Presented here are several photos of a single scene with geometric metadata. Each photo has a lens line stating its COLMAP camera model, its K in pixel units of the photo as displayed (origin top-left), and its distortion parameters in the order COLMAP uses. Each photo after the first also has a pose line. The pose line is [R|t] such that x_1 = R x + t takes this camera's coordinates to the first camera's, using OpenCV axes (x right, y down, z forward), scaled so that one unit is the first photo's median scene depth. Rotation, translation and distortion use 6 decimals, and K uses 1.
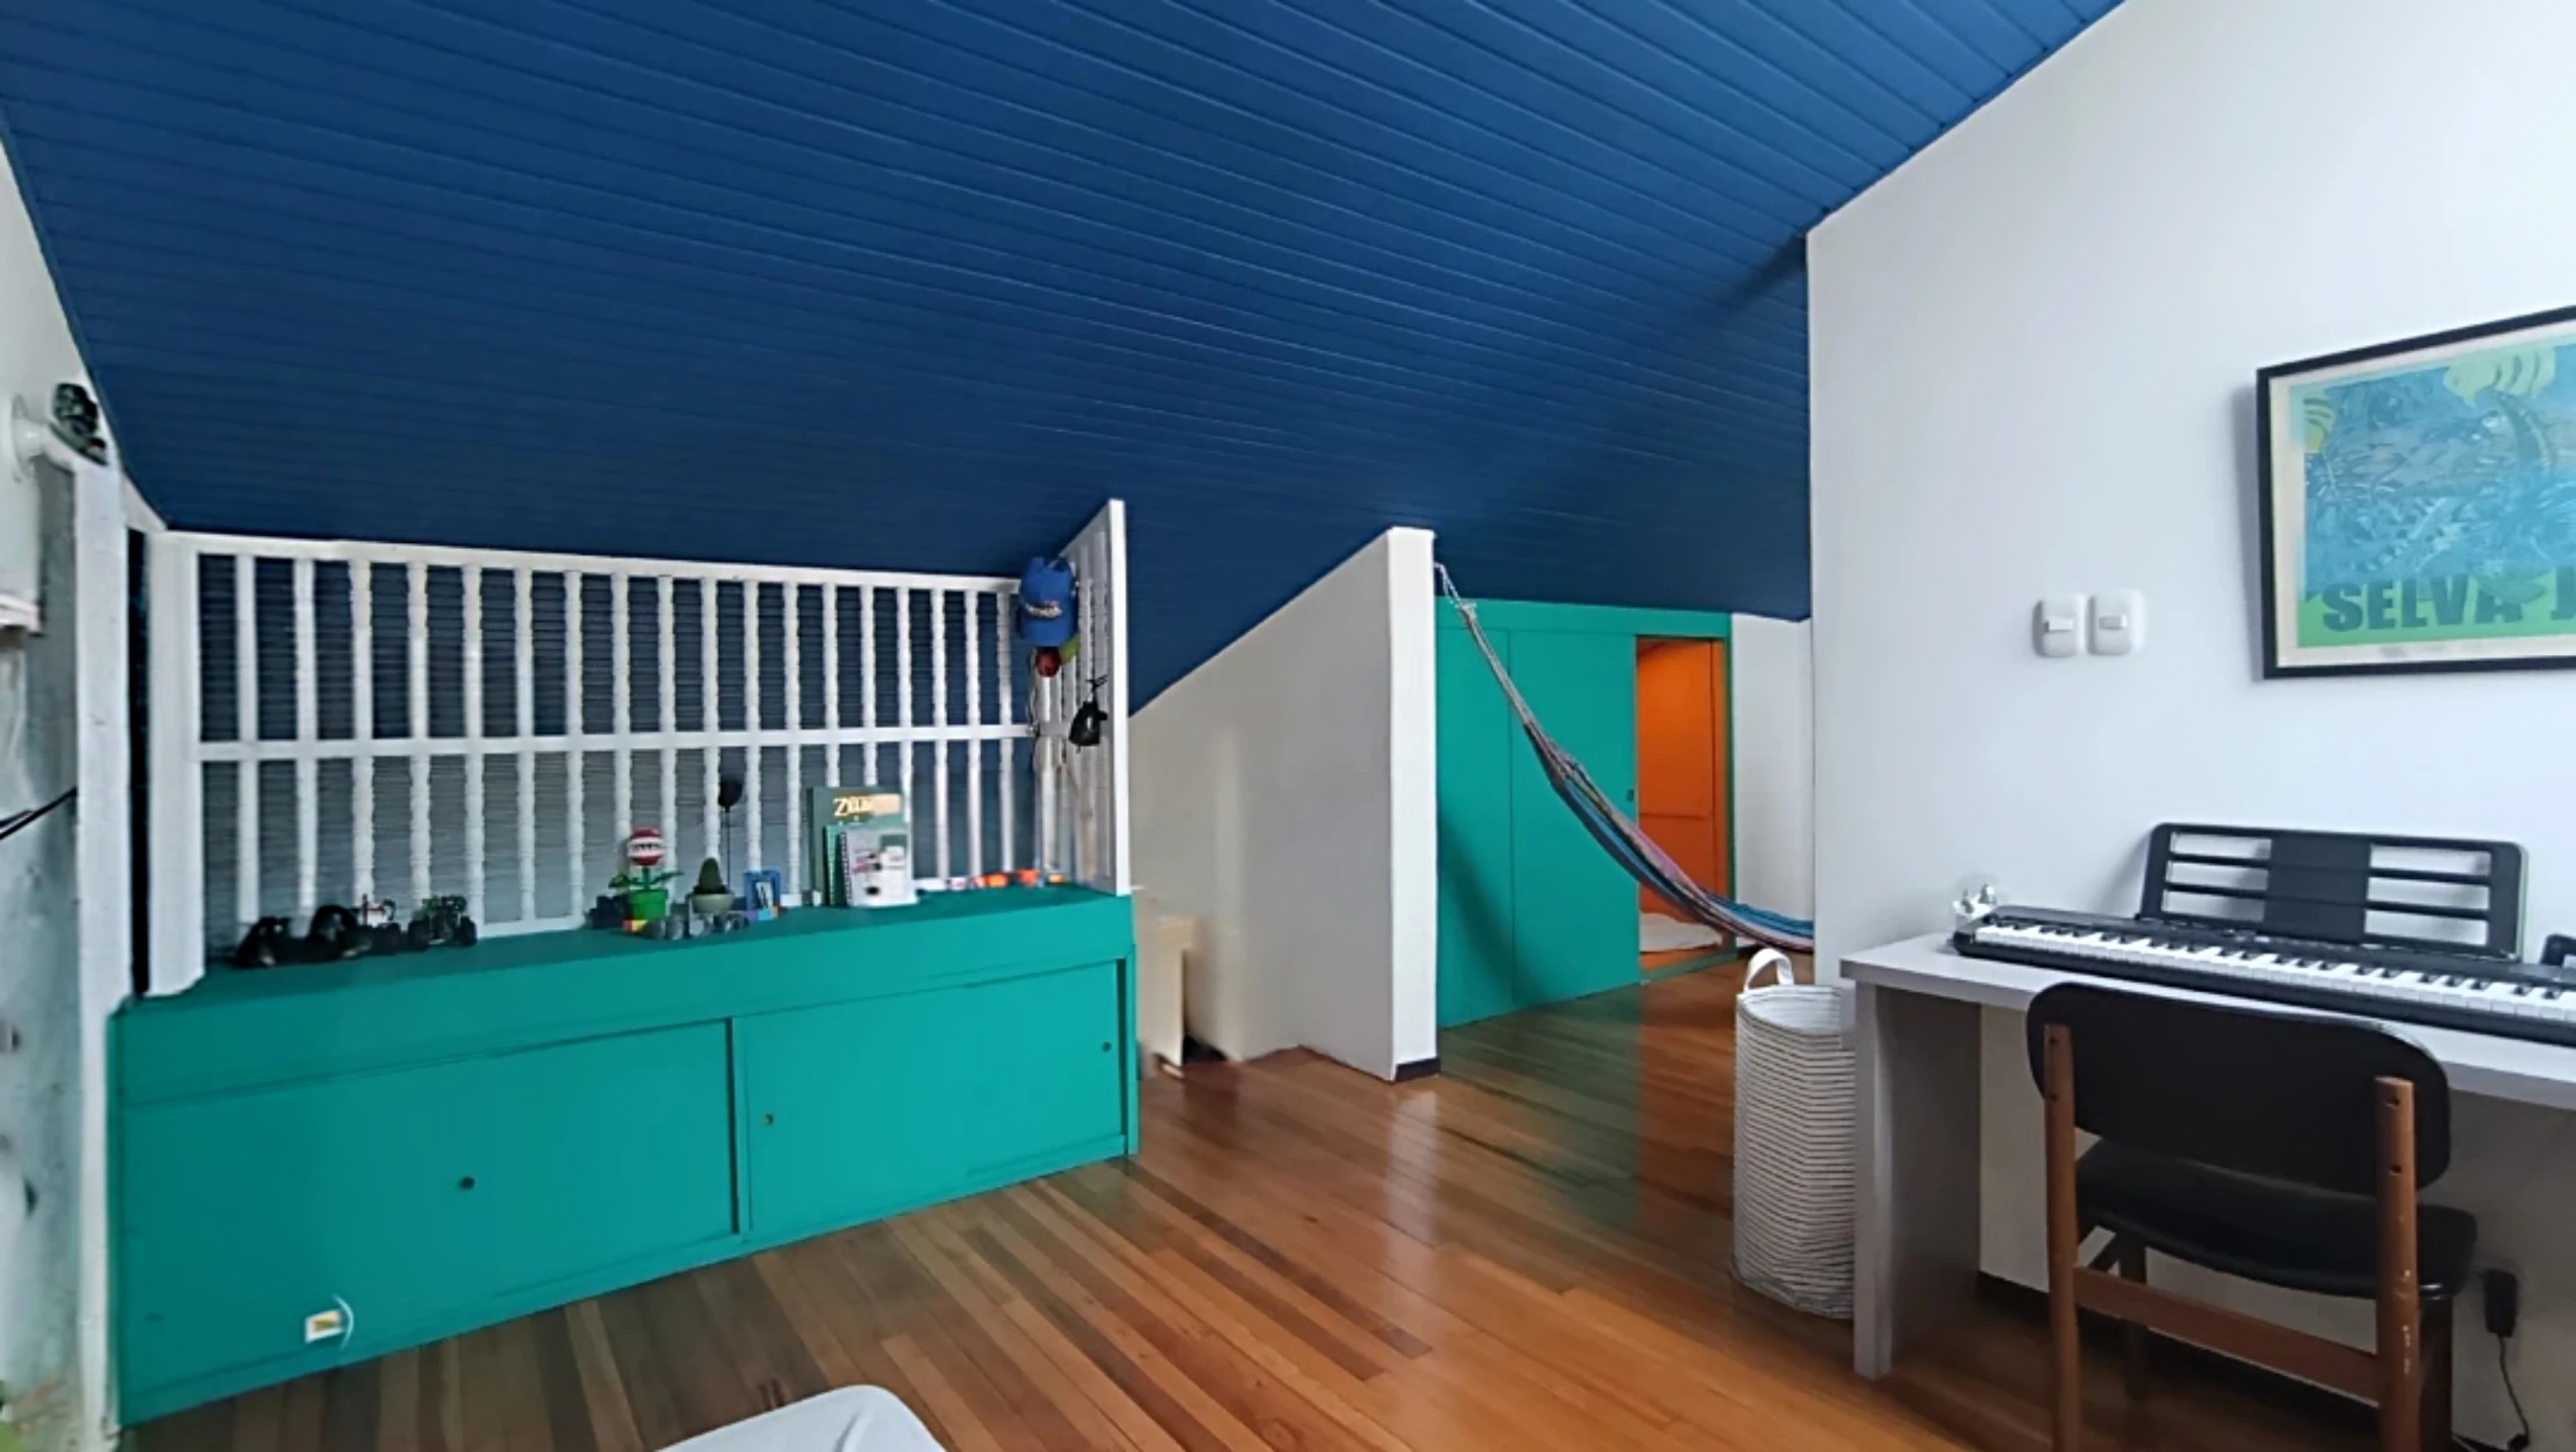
lens RADIAL K [[1185.1, 0, 1289.8], [0, 1185.1, 712.3], [0, 0, 1]] dist [0.003882, 0.001459]
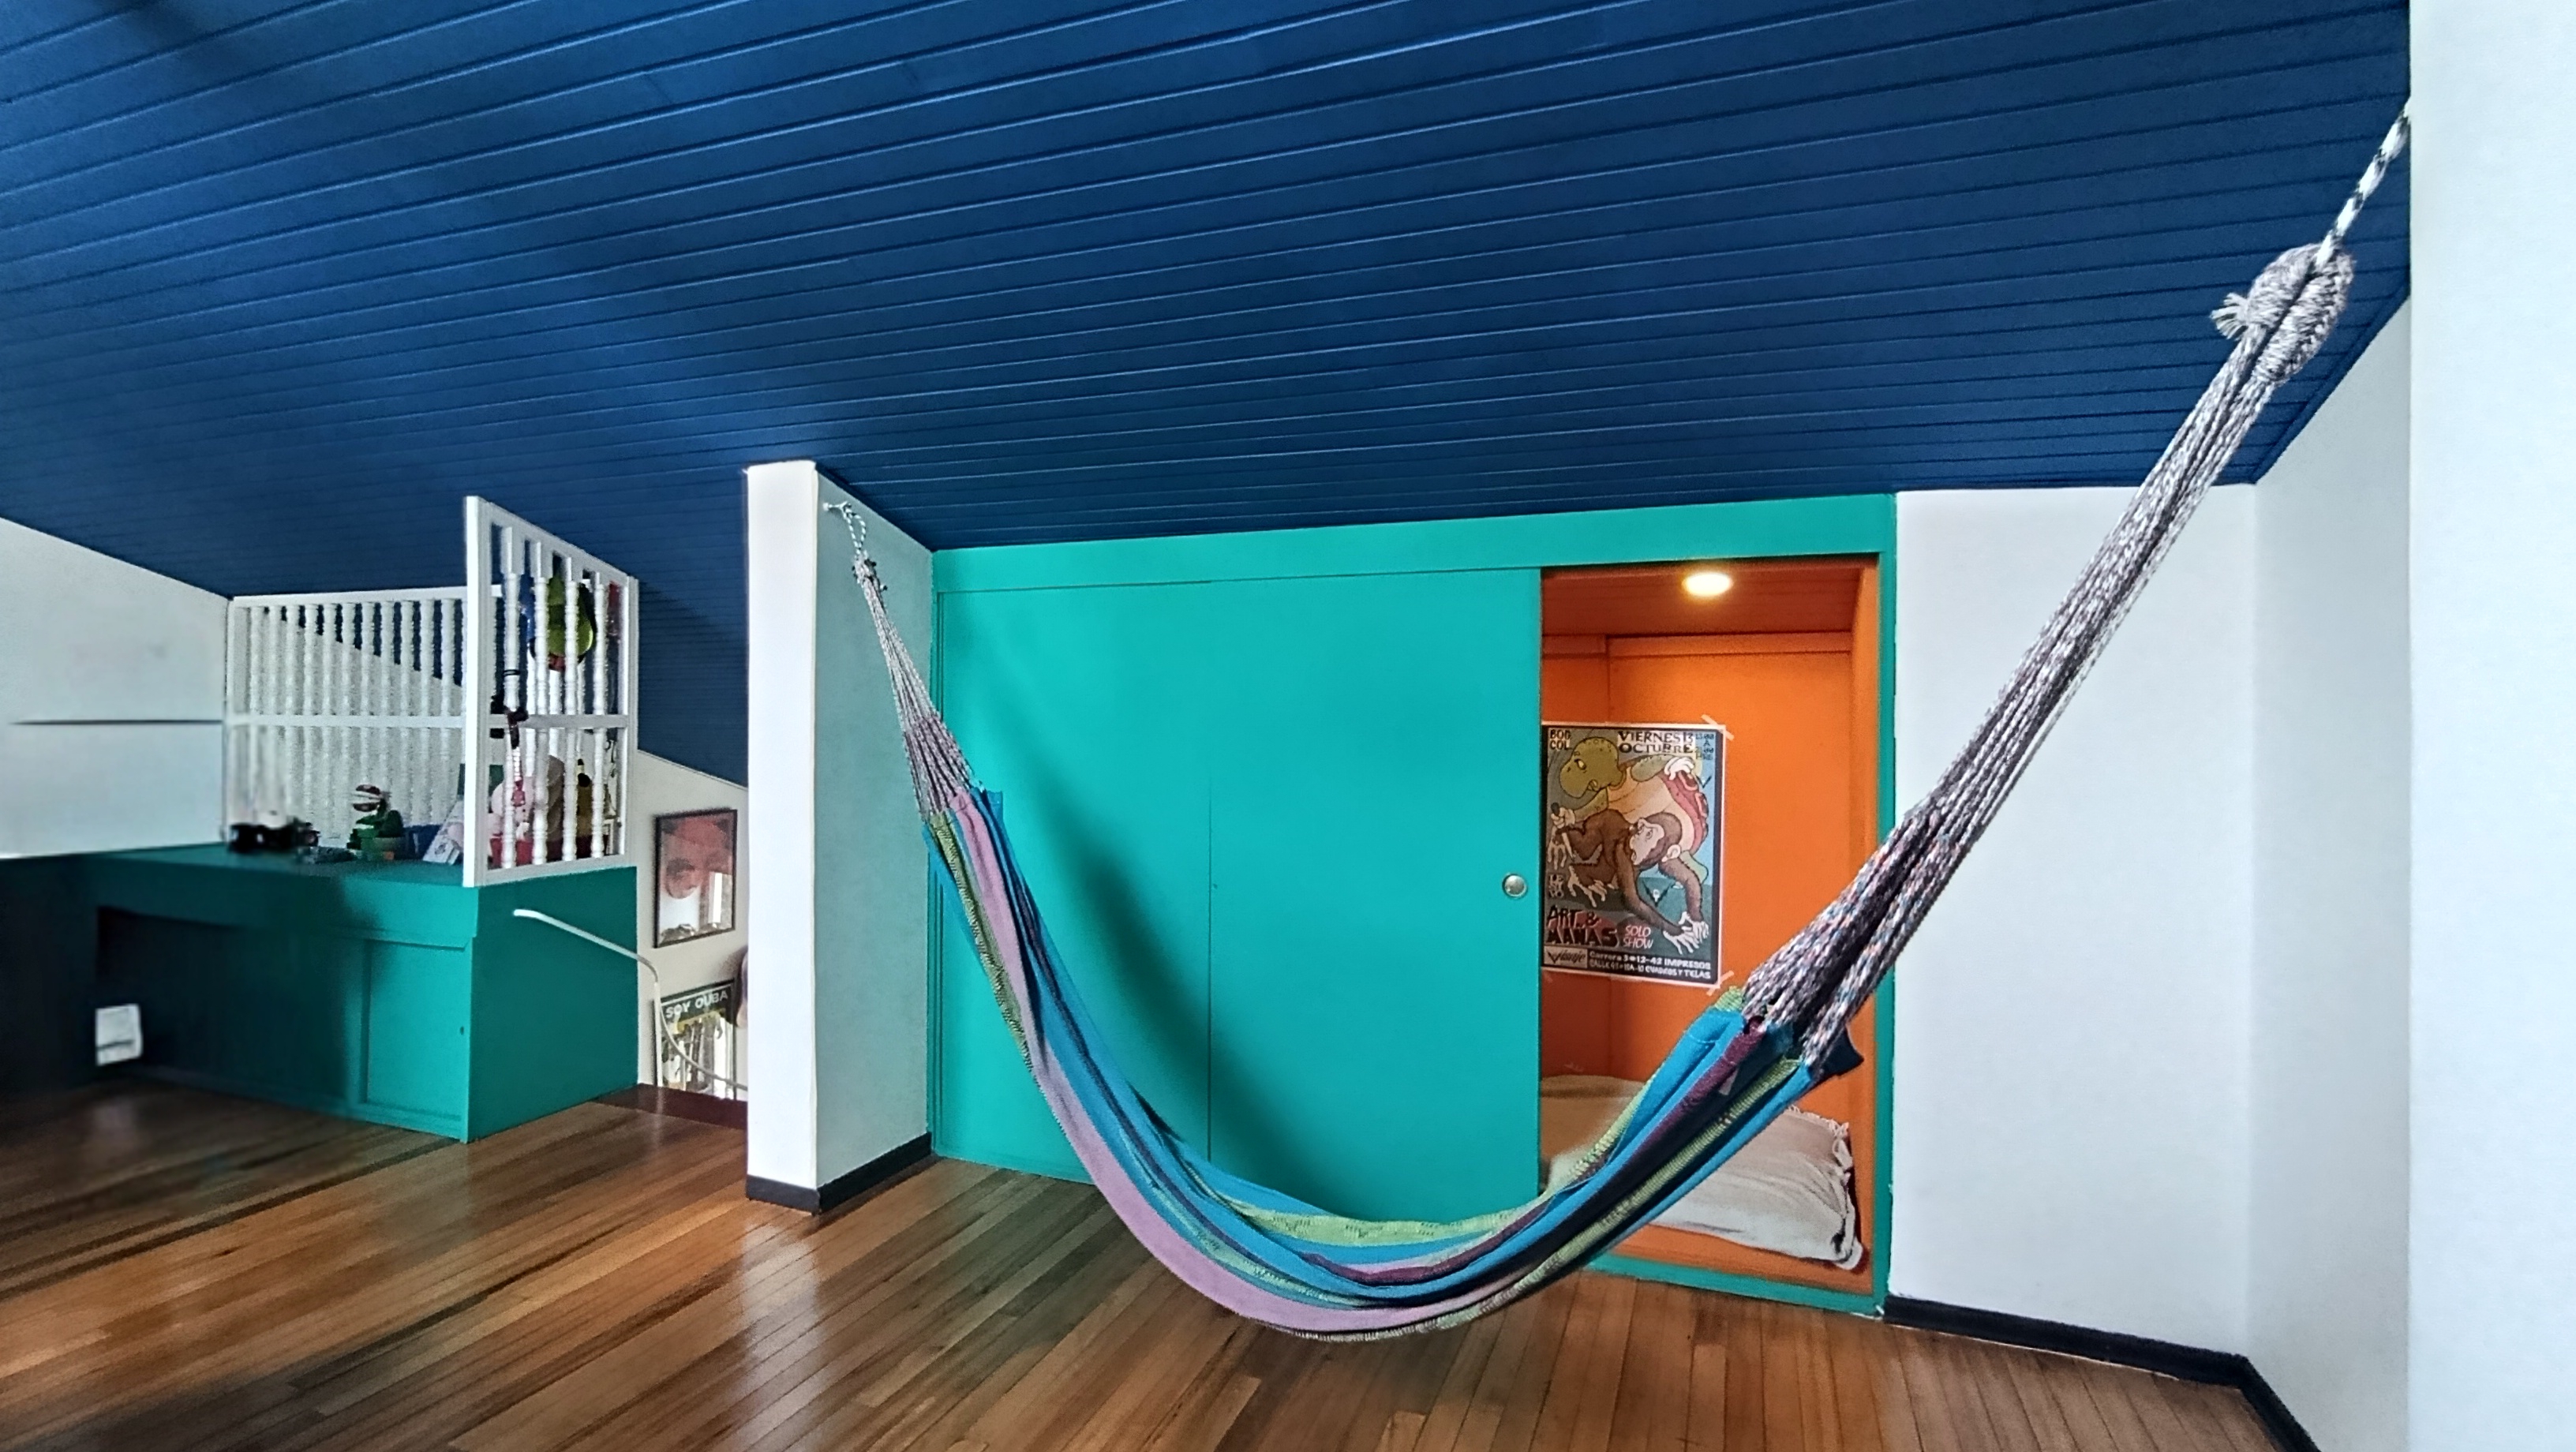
lens RADIAL K [[1185.1, 0, 1277.2], [0, 1185.1, 716.4], [0, 0, 1]] dist [0.003882, 0.001459]
pose [[0.522454, 0.022471, -0.852371, 1.077960], [-0.012477, 0.999747, 0.018709, -0.018122], [0.852576, 0.000861, 0.522602, 1.055217]]
